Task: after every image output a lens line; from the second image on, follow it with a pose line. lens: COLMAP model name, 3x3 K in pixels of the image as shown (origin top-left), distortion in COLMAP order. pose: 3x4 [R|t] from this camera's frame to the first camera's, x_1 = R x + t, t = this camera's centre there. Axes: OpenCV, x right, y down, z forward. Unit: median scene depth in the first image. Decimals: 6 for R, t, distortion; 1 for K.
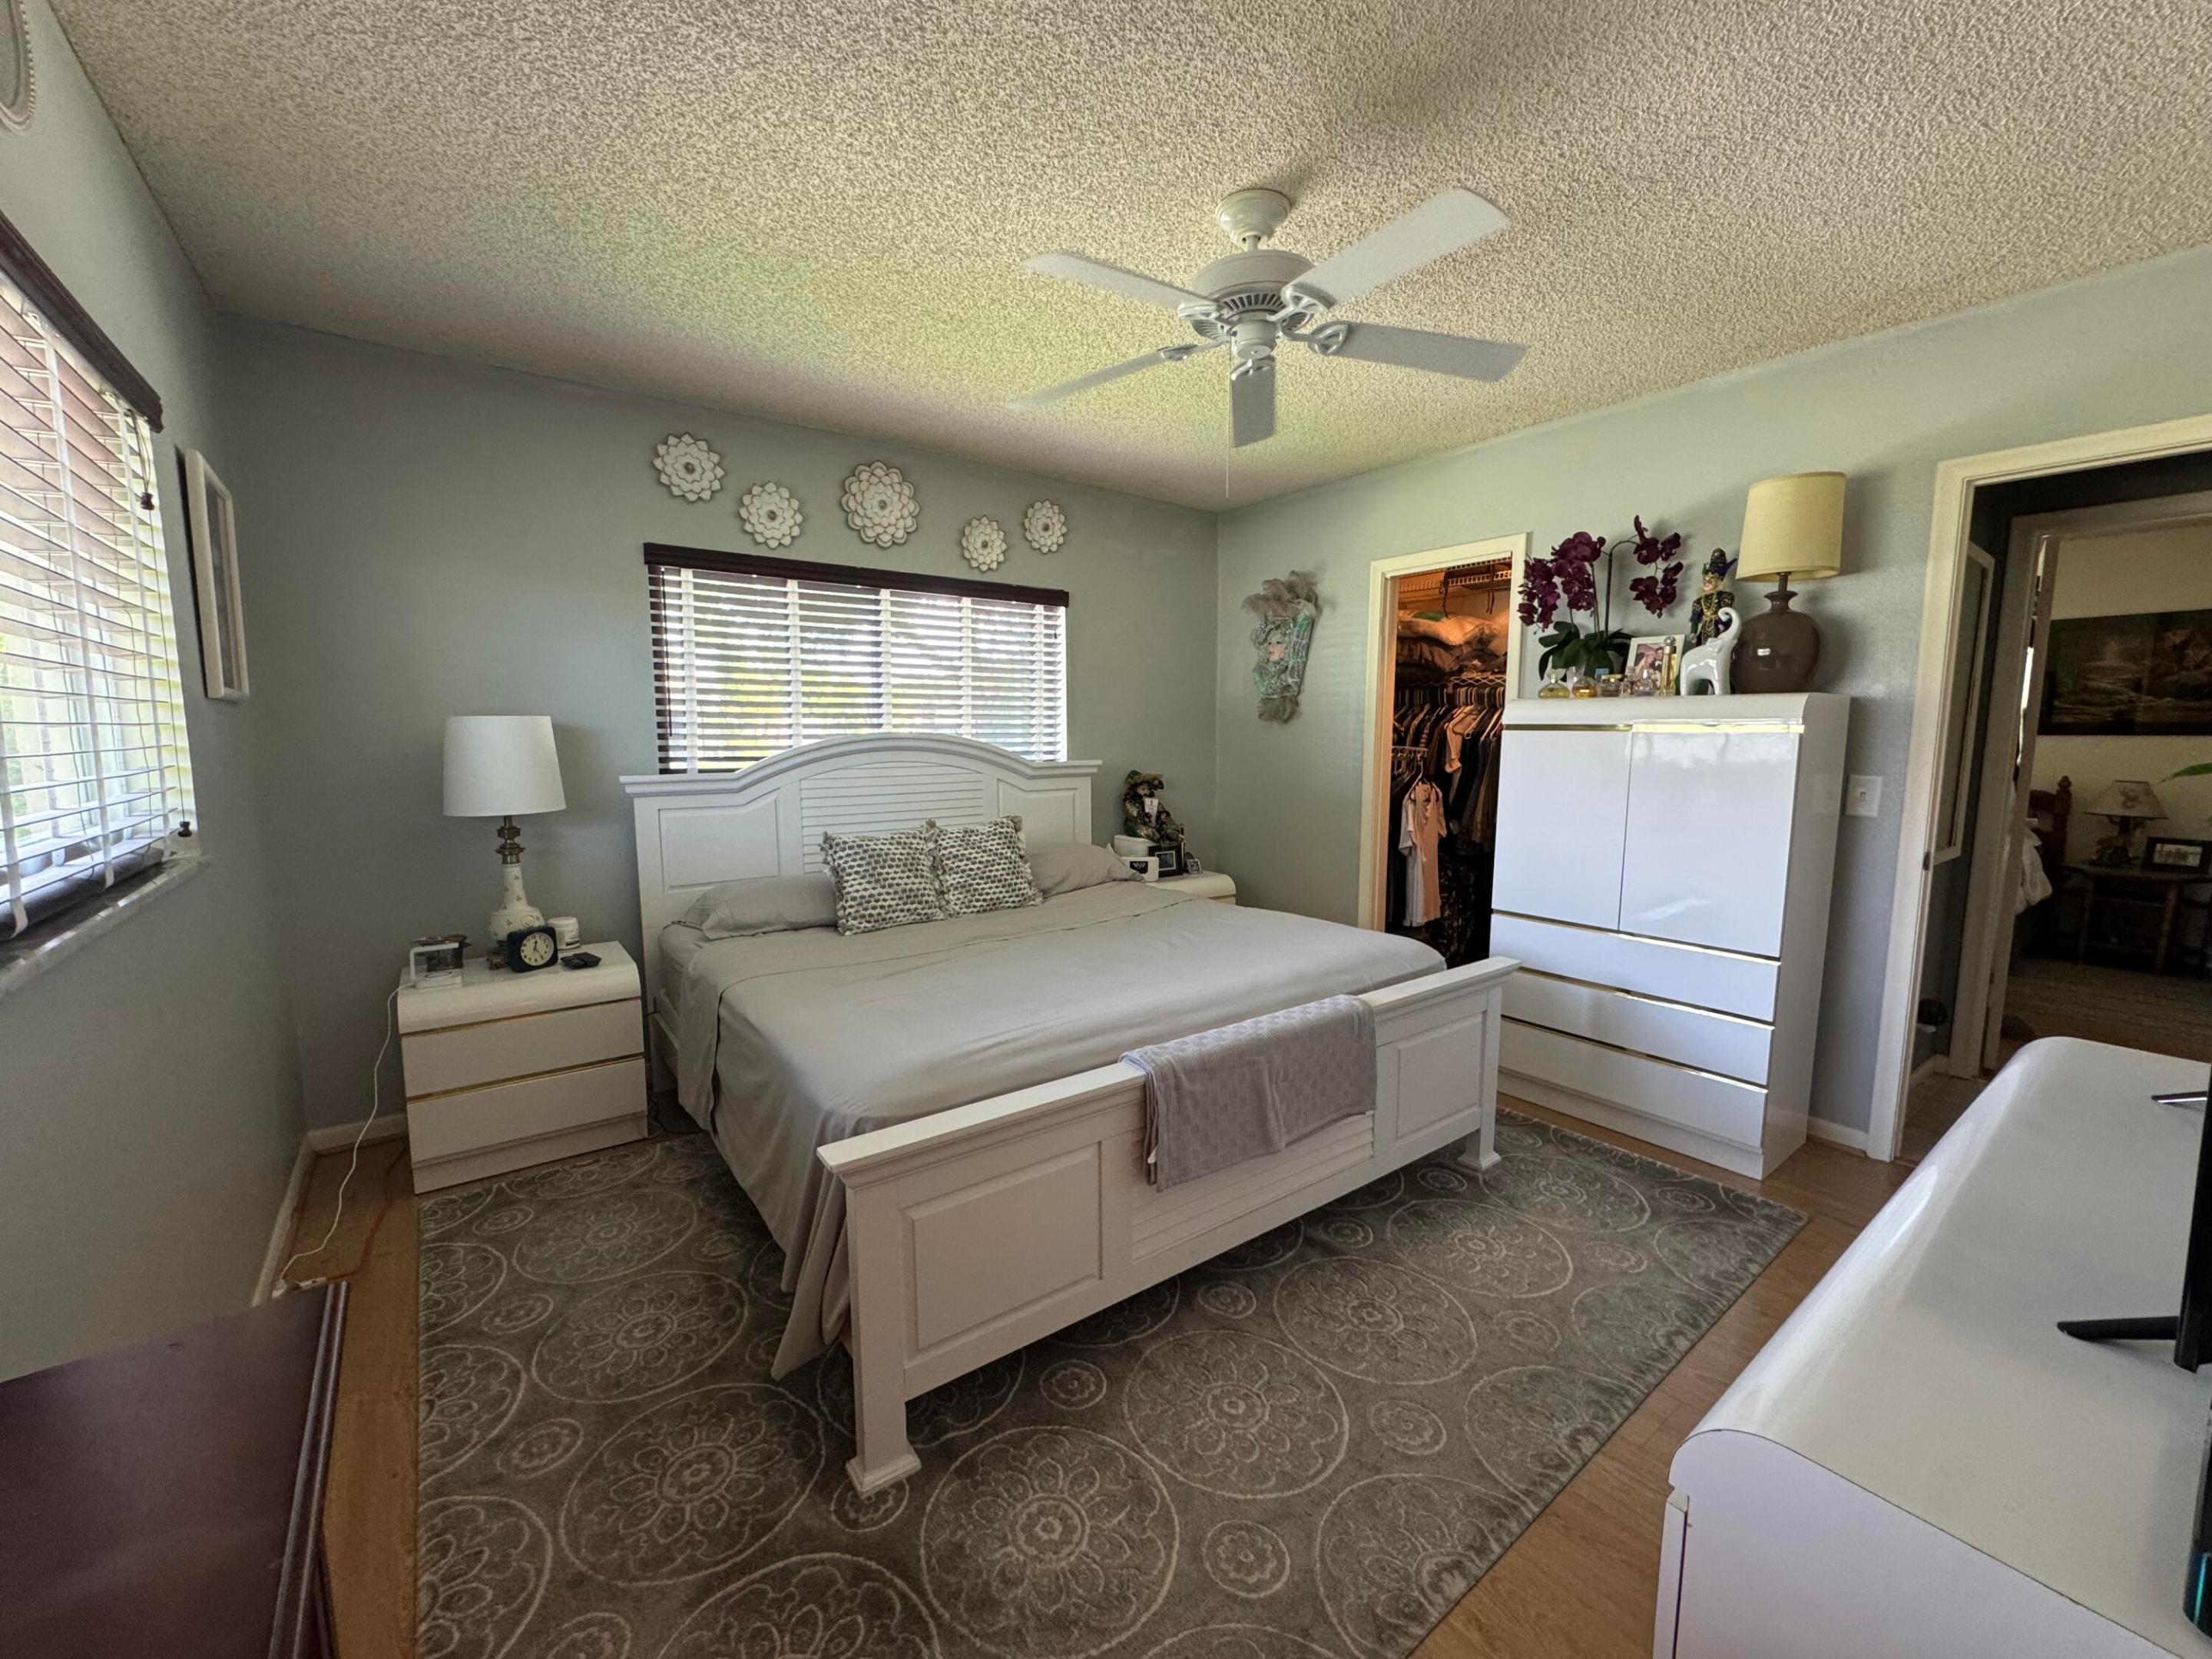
lens RADIAL K [[880.5, 0, 1110.0], [0, 880.5, 830.5], [0, 0, 1]] dist [-0.000578, -0.000407]
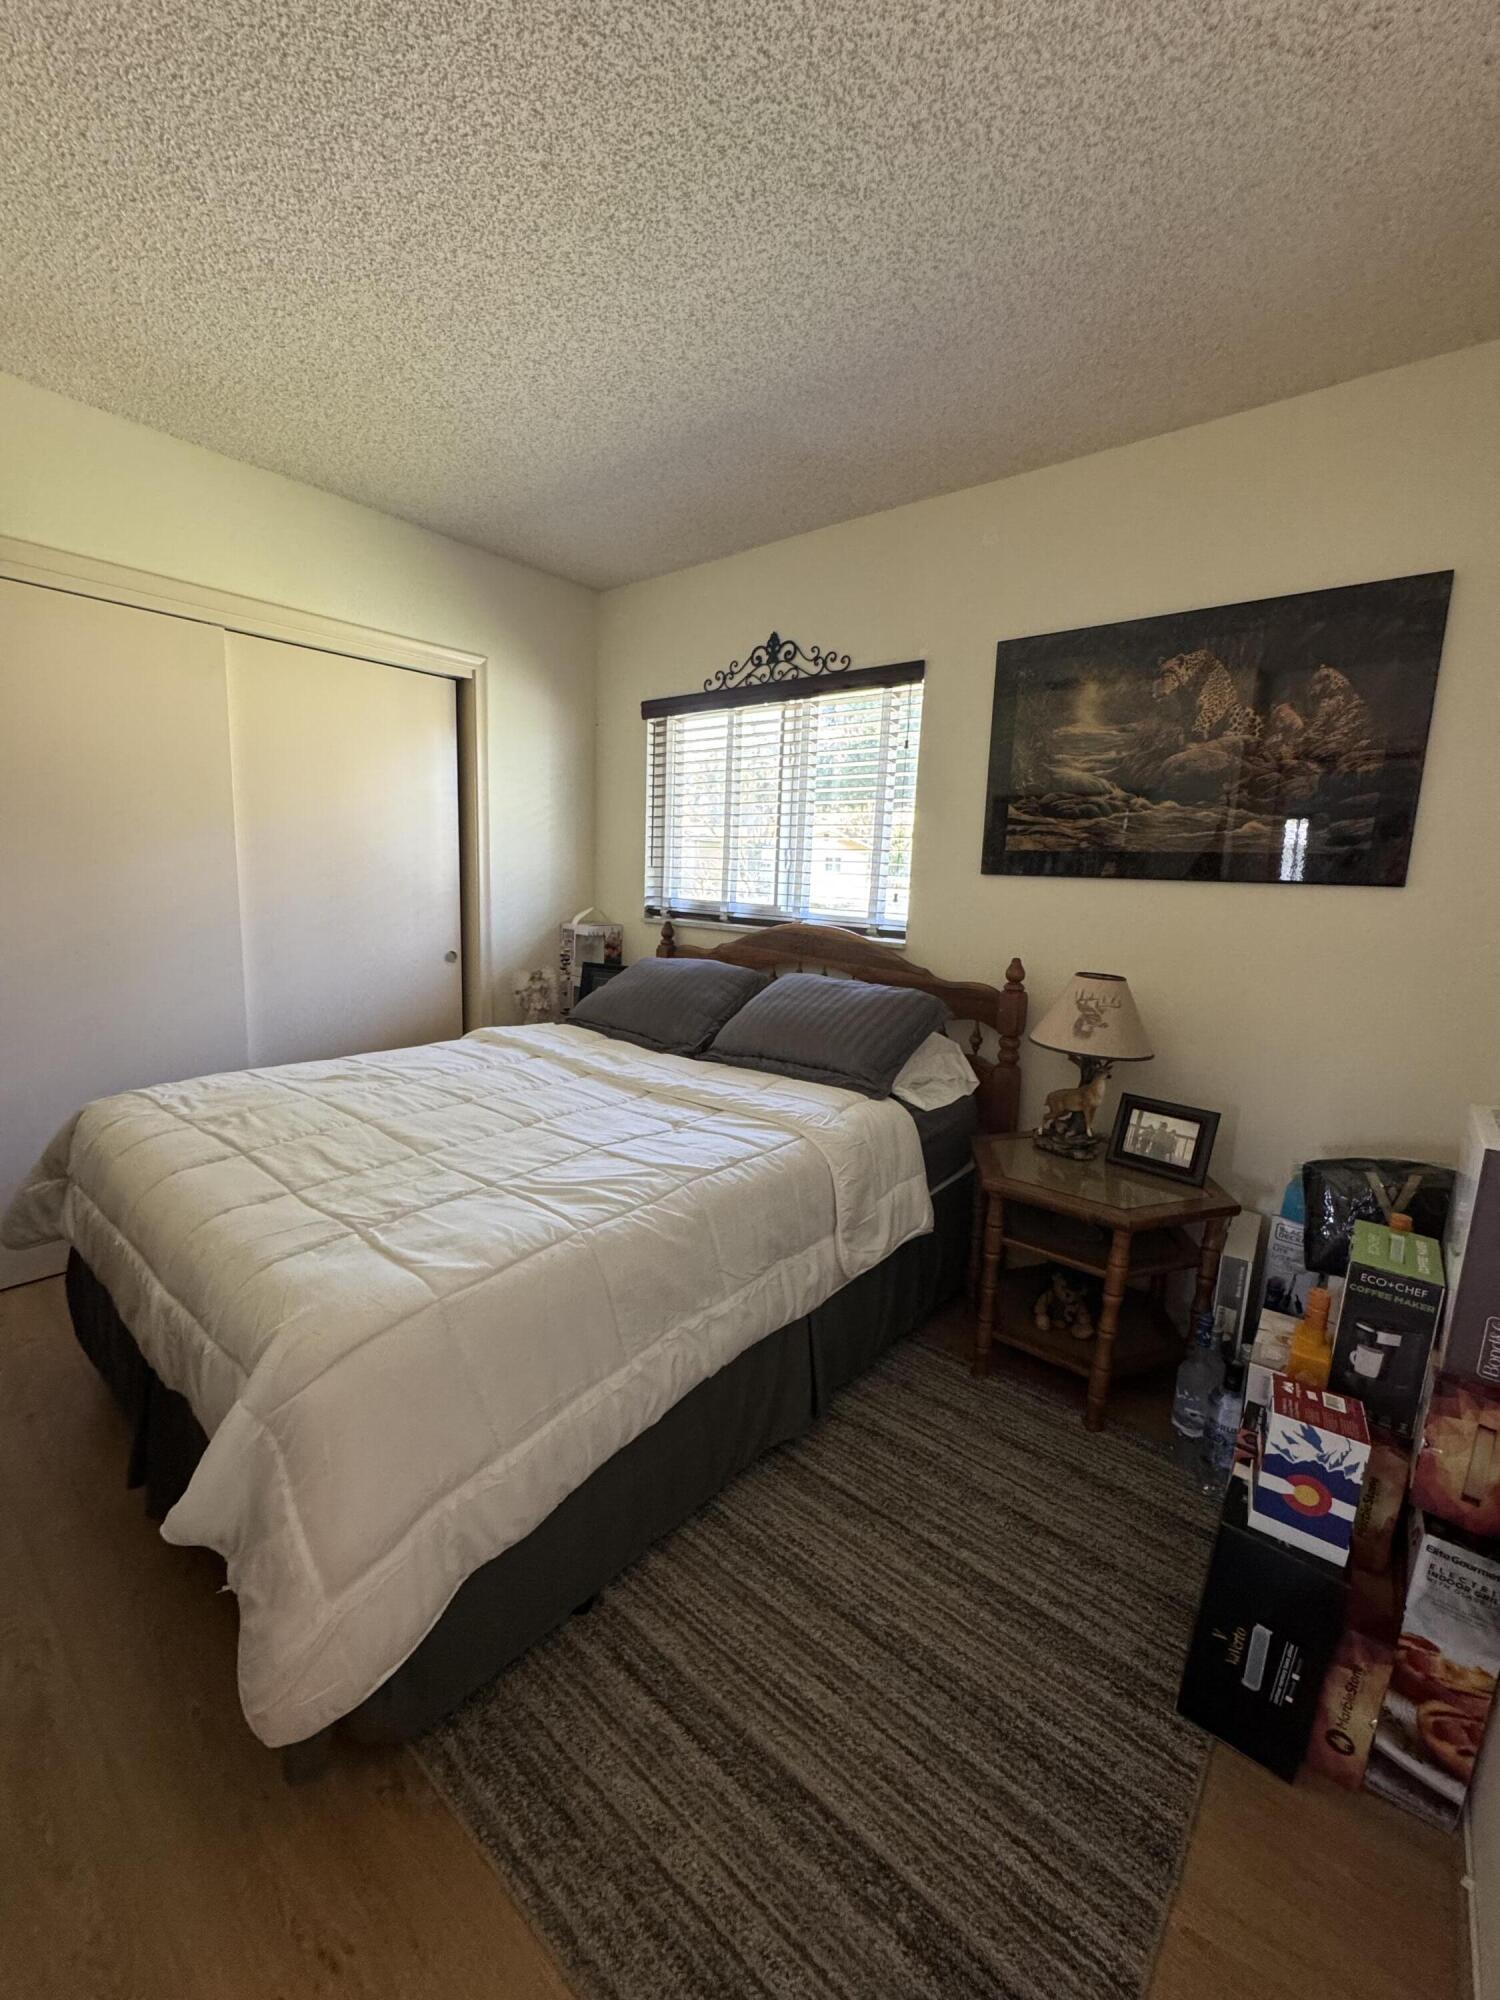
lens RADIAL K [[796.1, 0, 742.7], [0, 796.1, 995.5], [0, 0, 1]] dist [-0.000578, -0.000407]
pose [[0.974905, -0.006307, 0.222531, 0.866978], [-0.006583, 0.998345, 0.057135, -0.068071], [-0.222523, -0.057166, 0.973250, 0.615583]]
